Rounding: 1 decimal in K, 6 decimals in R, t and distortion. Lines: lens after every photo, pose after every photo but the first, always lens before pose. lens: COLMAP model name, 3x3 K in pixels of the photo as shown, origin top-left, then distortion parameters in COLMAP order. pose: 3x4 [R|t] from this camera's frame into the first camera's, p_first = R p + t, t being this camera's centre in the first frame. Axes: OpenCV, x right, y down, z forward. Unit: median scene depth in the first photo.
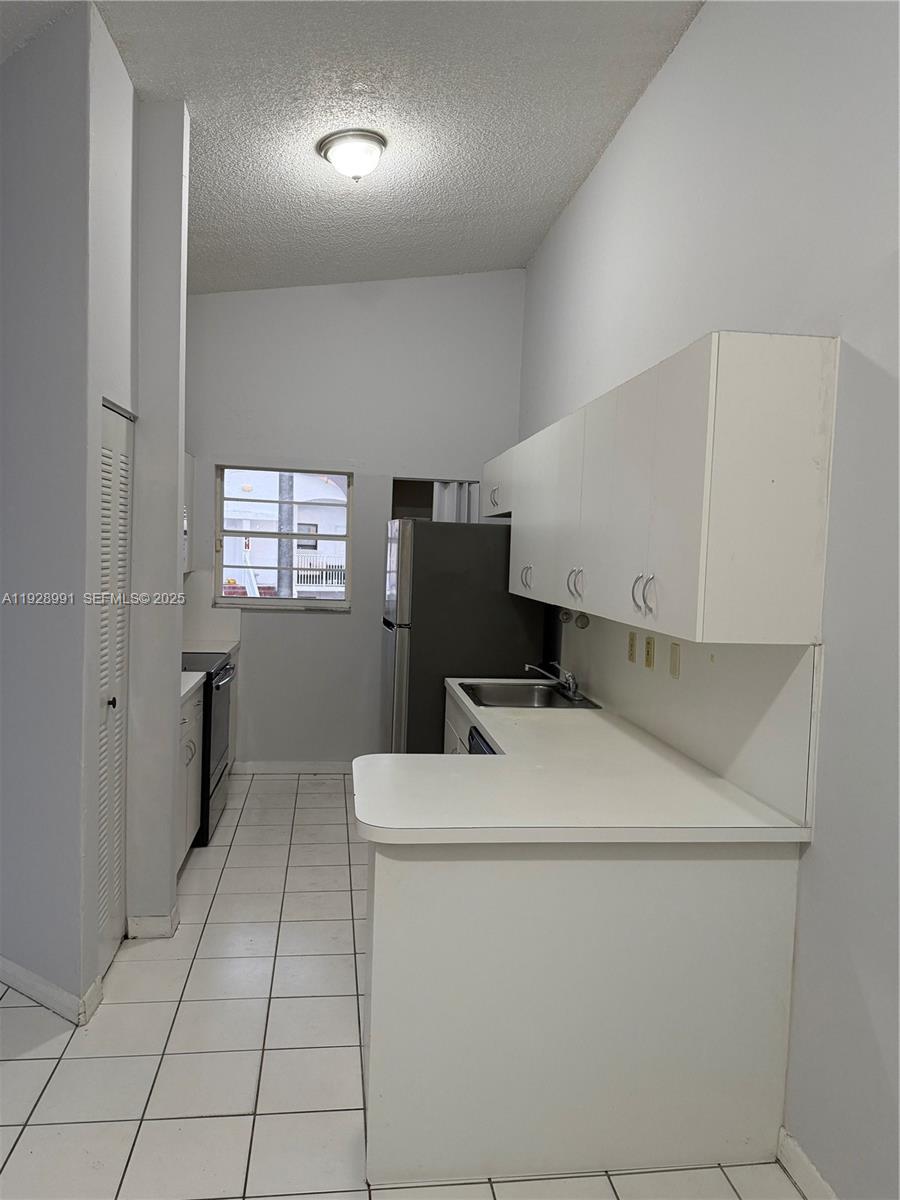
lens RADIAL K [[849.8, 0, 450.4], [0, 849.8, 598.1], [0, 0, 1]] dist [0.028888, -0.012398]
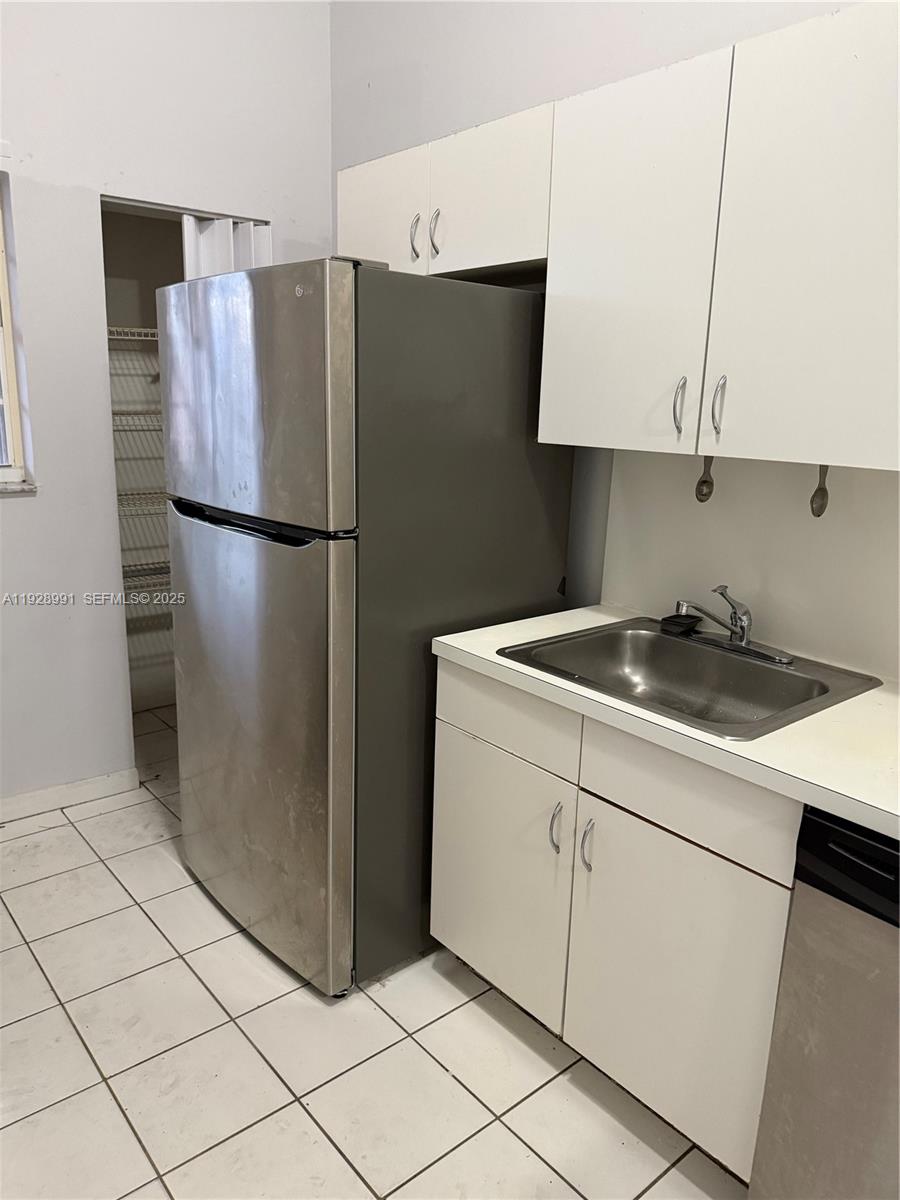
lens RADIAL K [[849.8, 0, 449.6], [0, 849.8, 604.5], [0, 0, 1]] dist [0.028888, -0.012398]
pose [[0.843738, -0.145287, 0.516719, -0.182227], [0.035798, 0.975758, 0.215903, -0.017948], [-0.535560, -0.163668, 0.828485, 0.478798]]
